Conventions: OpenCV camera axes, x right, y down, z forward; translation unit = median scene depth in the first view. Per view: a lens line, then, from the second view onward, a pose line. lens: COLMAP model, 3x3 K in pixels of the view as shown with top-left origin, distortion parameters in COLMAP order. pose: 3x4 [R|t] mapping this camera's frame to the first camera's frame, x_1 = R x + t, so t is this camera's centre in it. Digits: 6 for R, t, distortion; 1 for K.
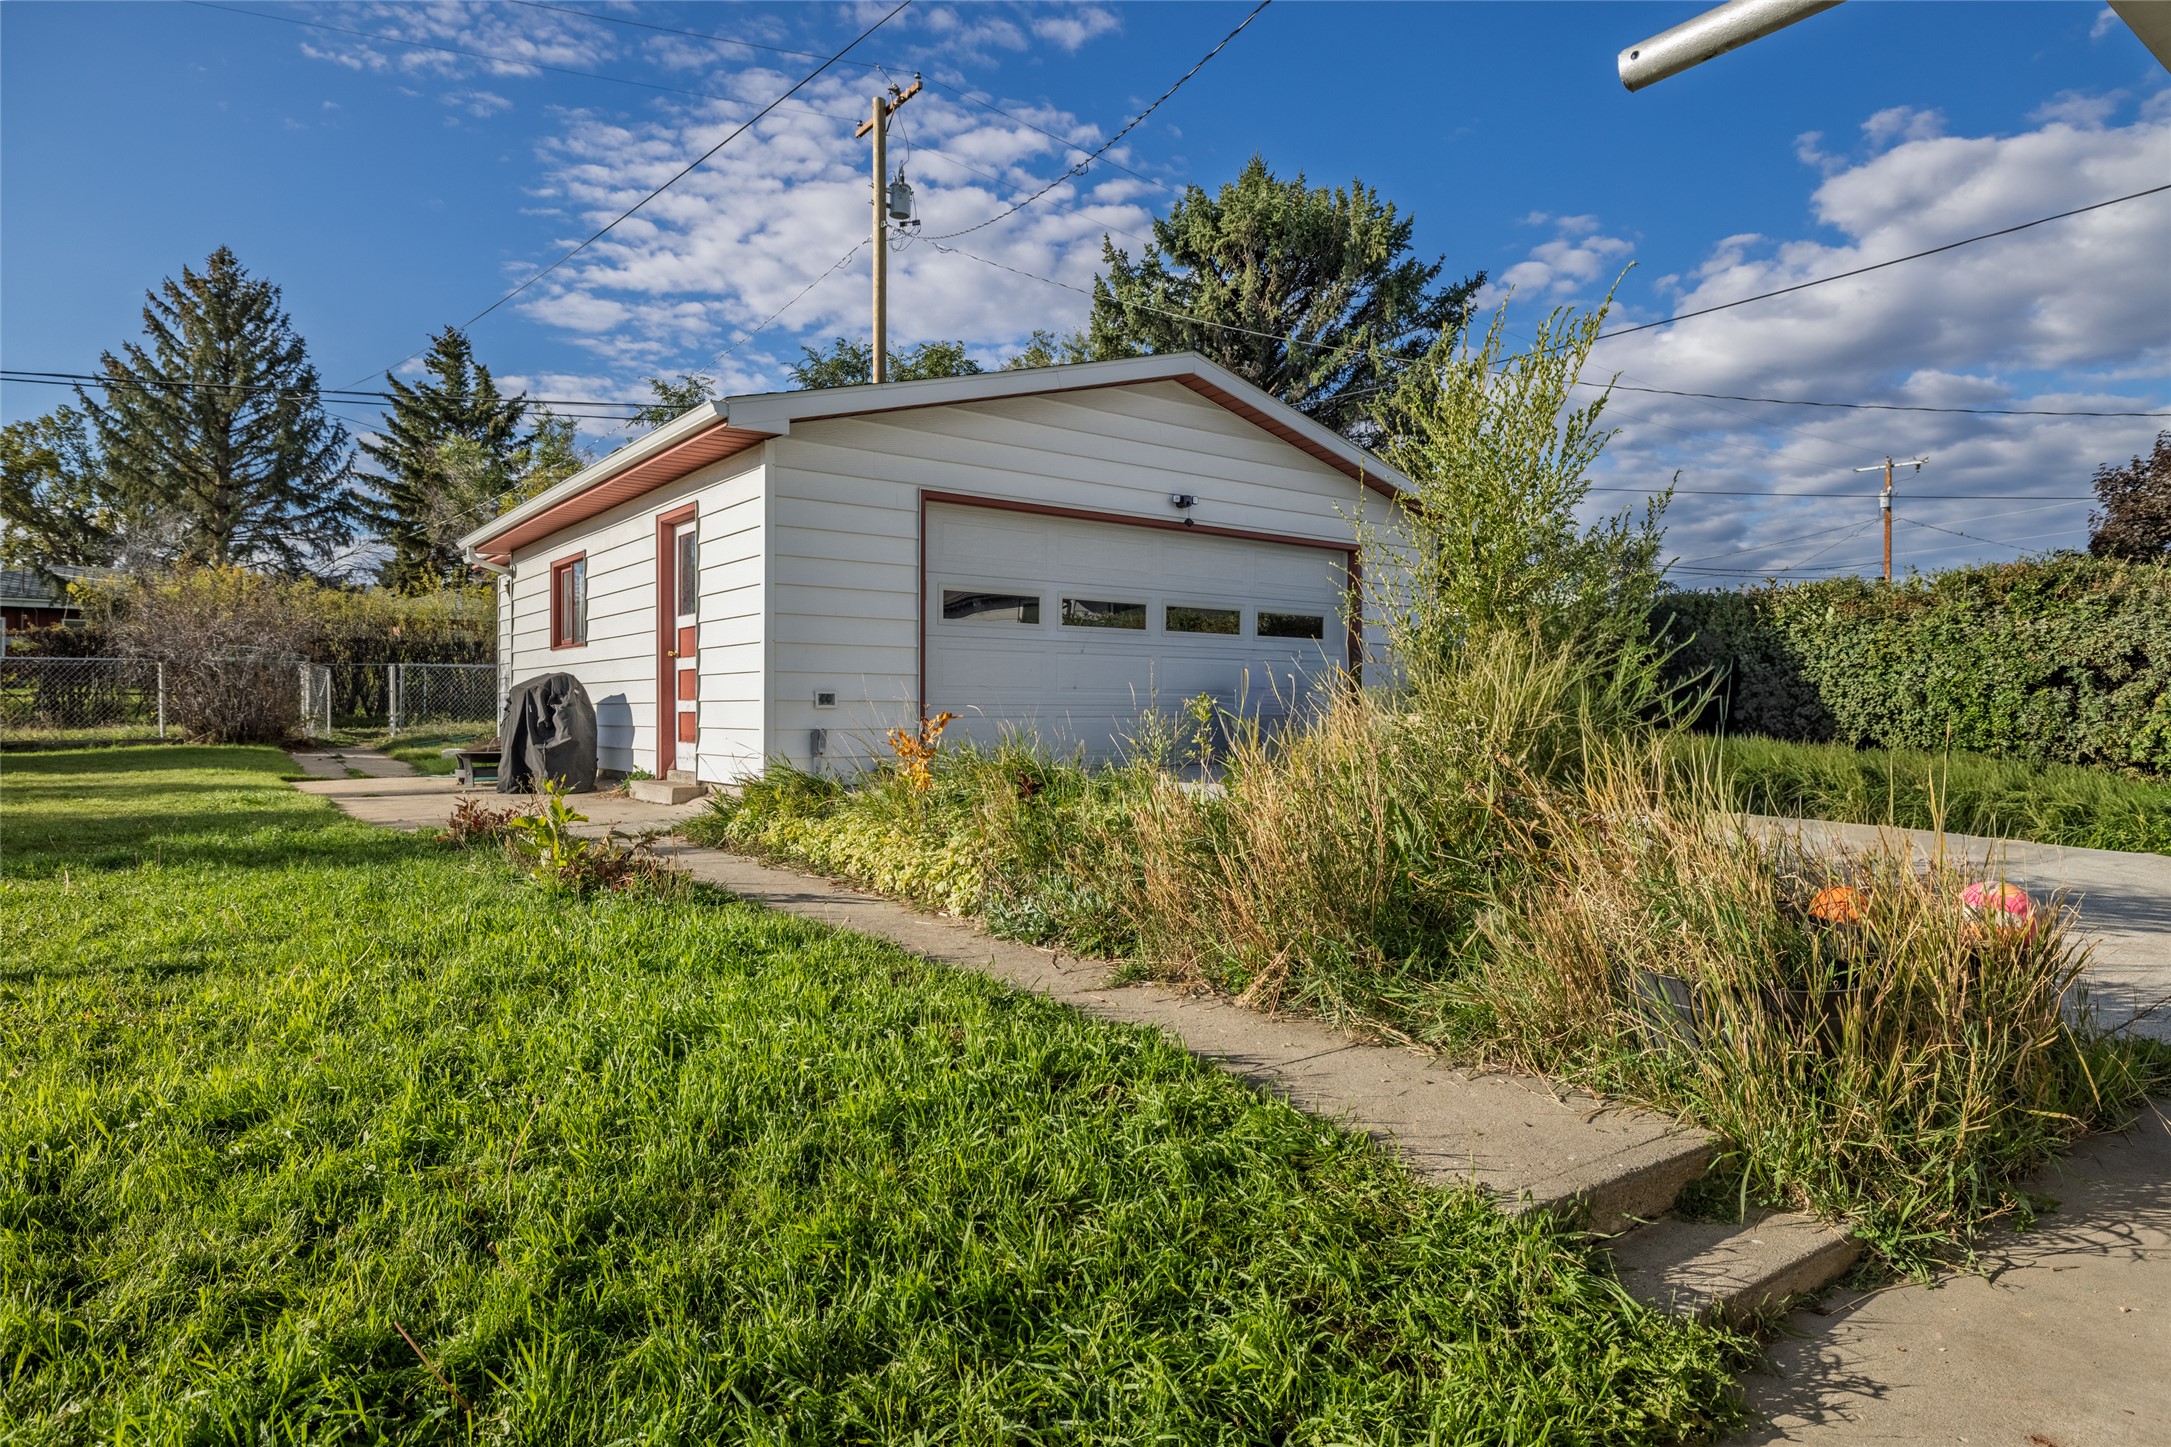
lens RADIAL K [[1210.2, 0, 1085.5], [0, 1210.2, 723.5], [0, 0, 1]] dist [-0.001146, -0.000218]
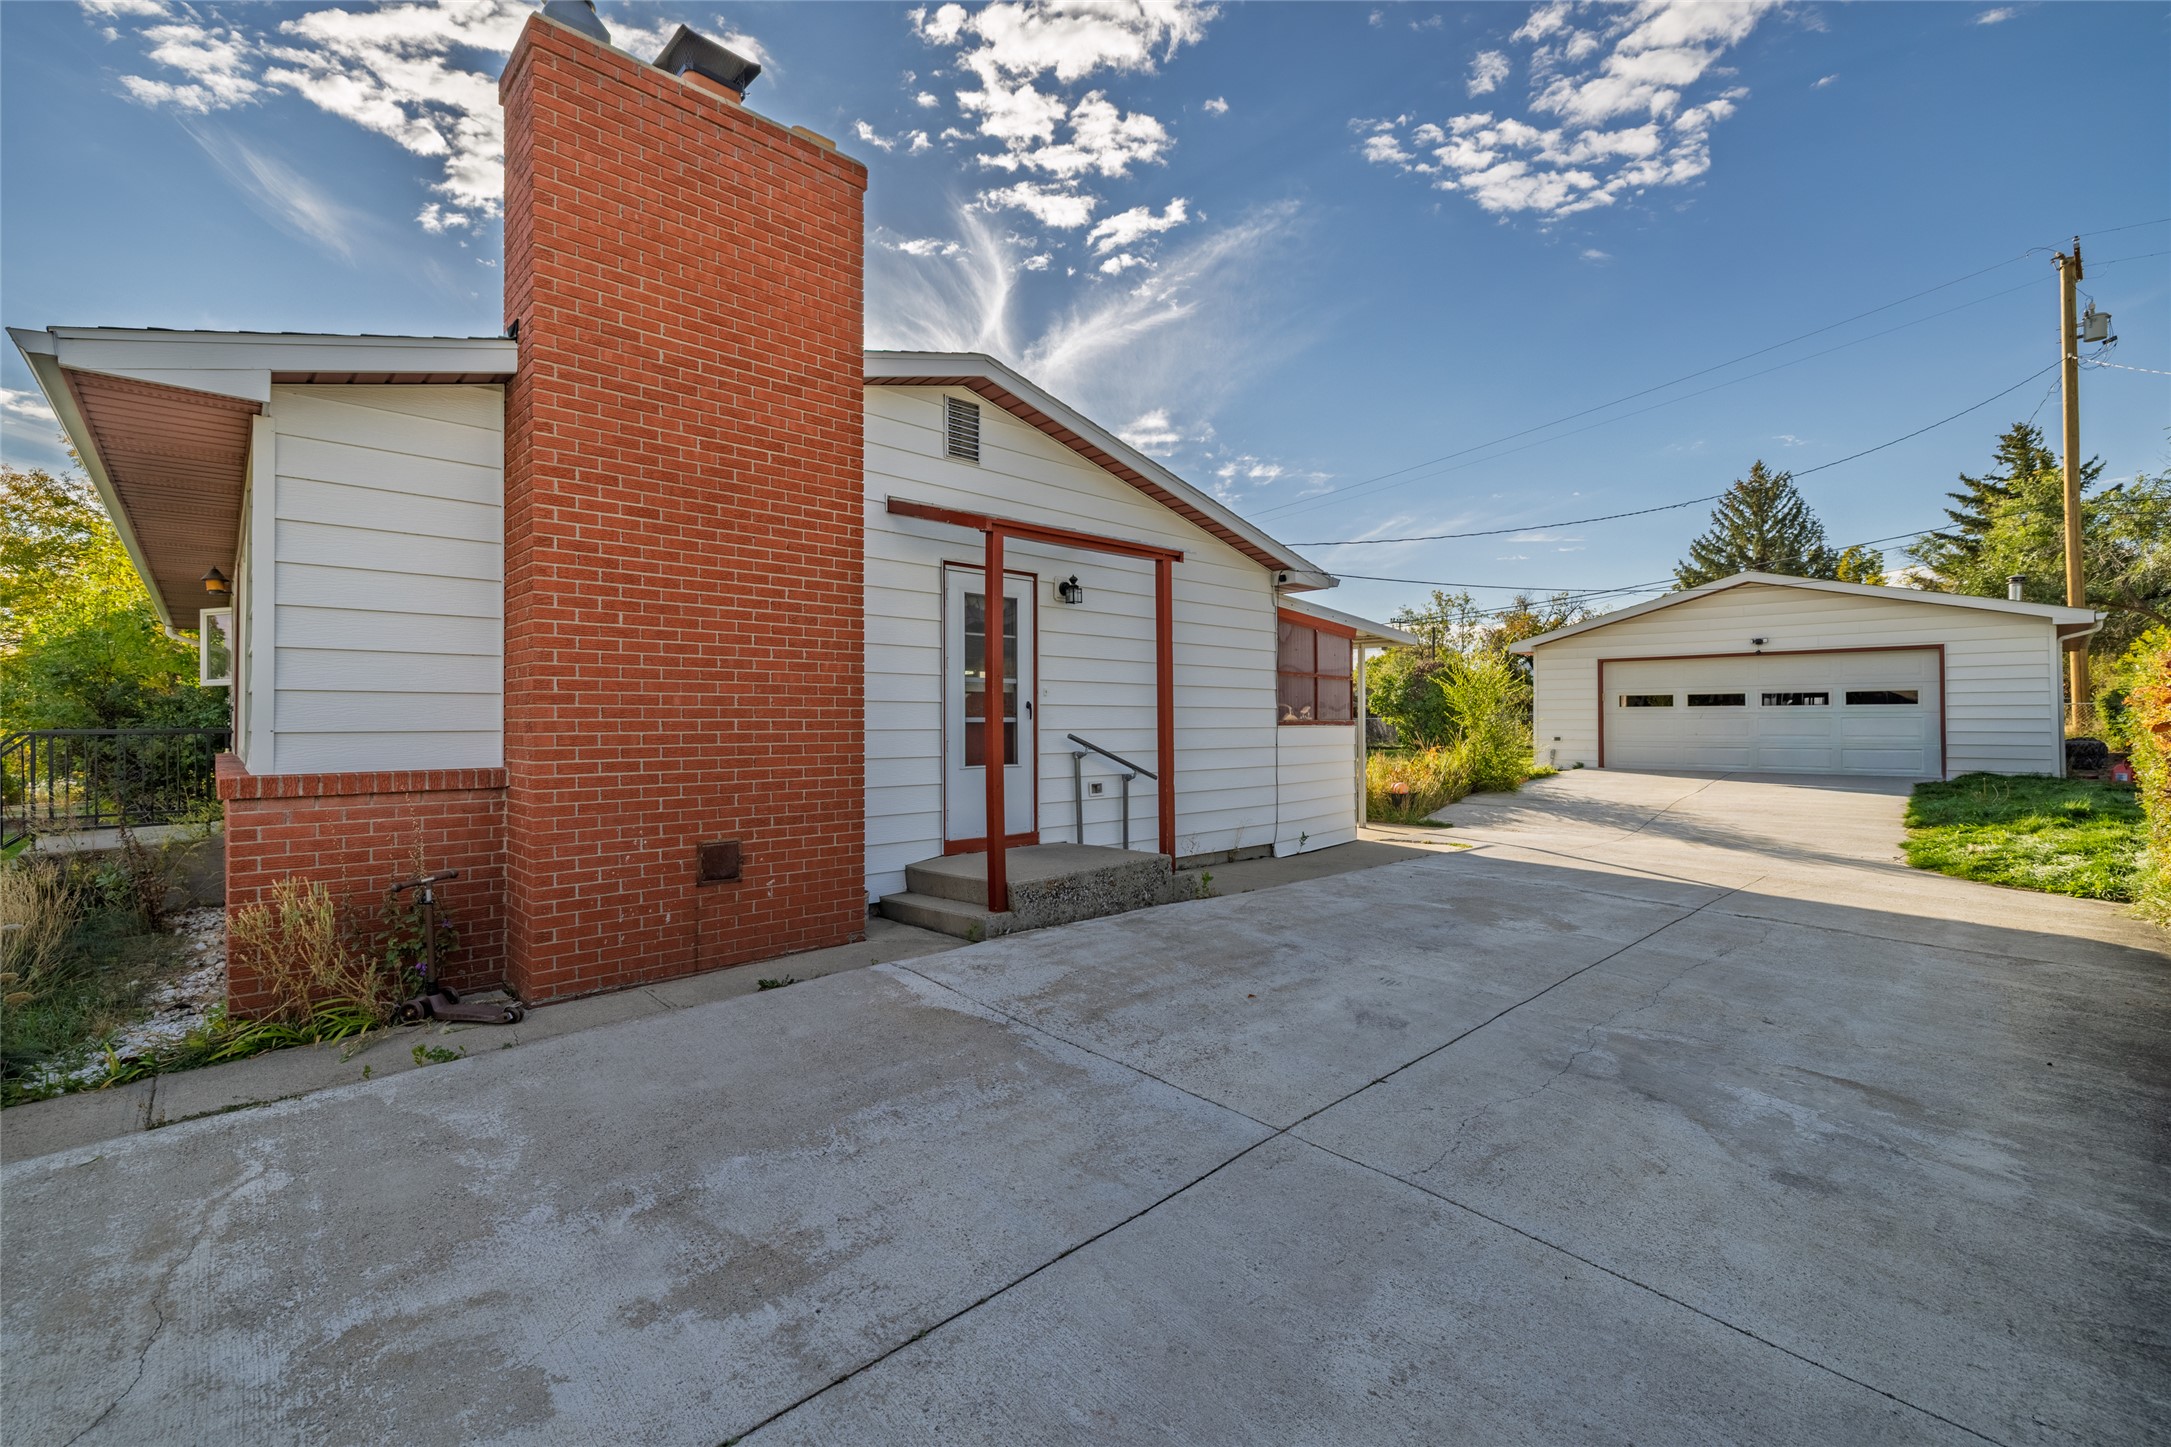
lens RADIAL K [[936.9, 0, 1085.5], [0, 936.9, 723.5], [0, 0, 1]] dist [-0.000503, -0.000045]
pose [[0.116399, 0.001063, -0.993202, 1.303152], [-0.011707, 0.999931, -0.000302, -0.029780], [0.993133, 0.011663, 0.116404, -0.250131]]
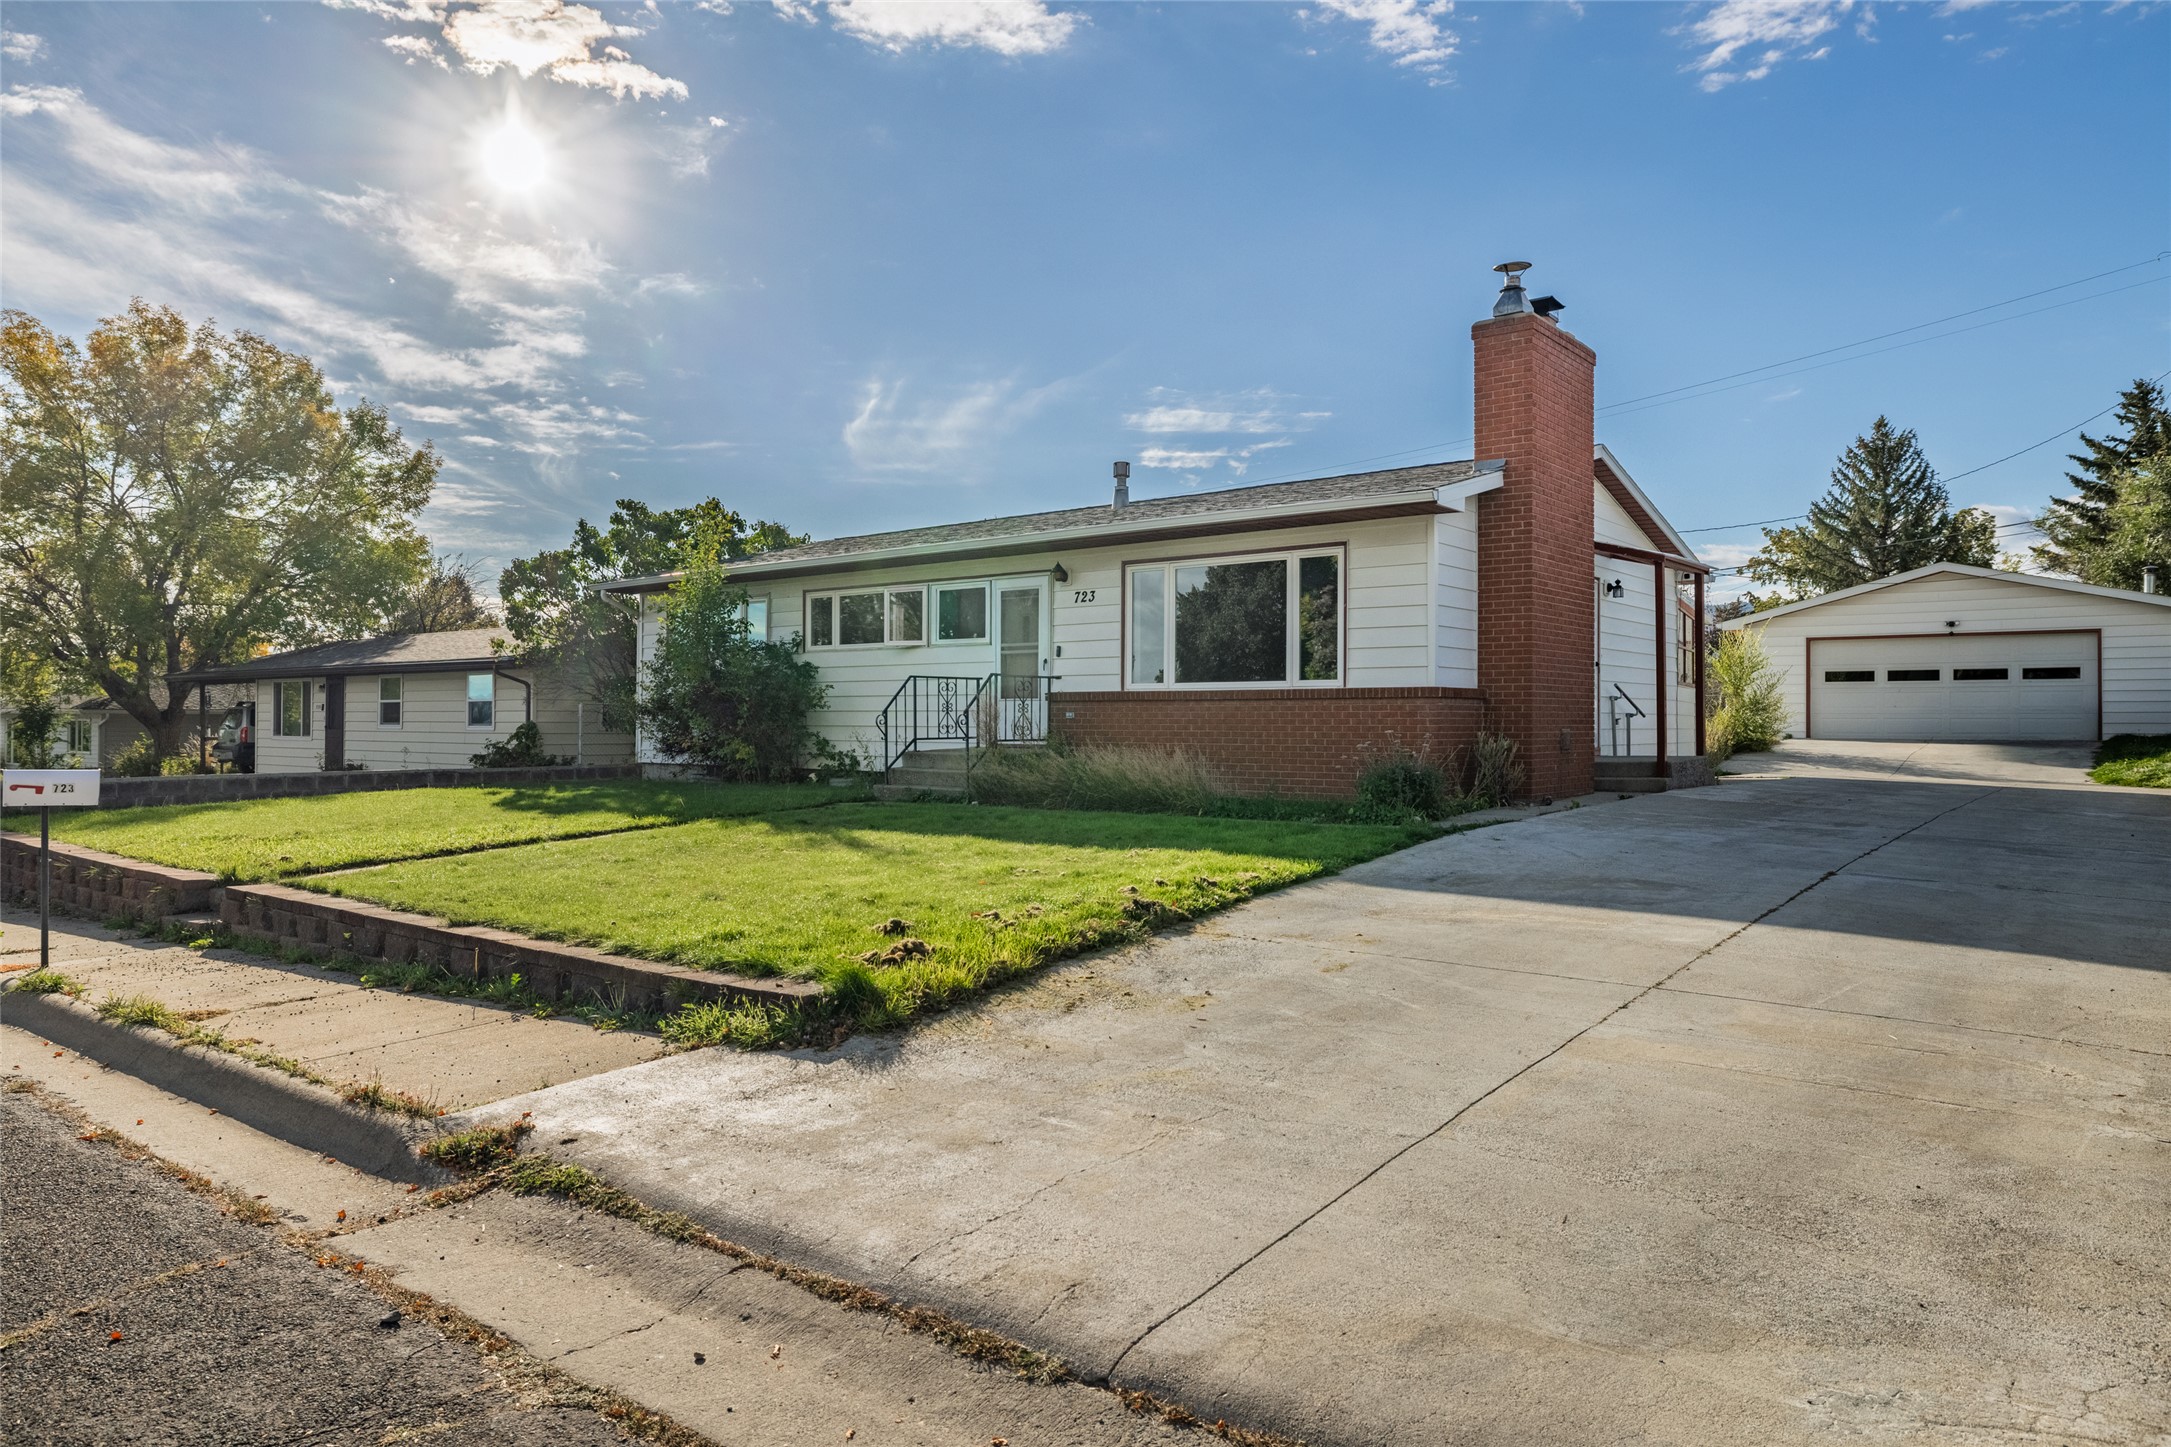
lens RADIAL K [[1391.5, 0, 1085.5], [0, 1391.5, 723.5], [0, 0, 1]] dist [0.003228, -0.000490]
pose [[0.256010, 0.001085, -0.966674, 1.917998], [-0.014672, 0.999889, -0.002763, 0.030630], [0.966563, 0.014890, 0.255997, -1.083812]]
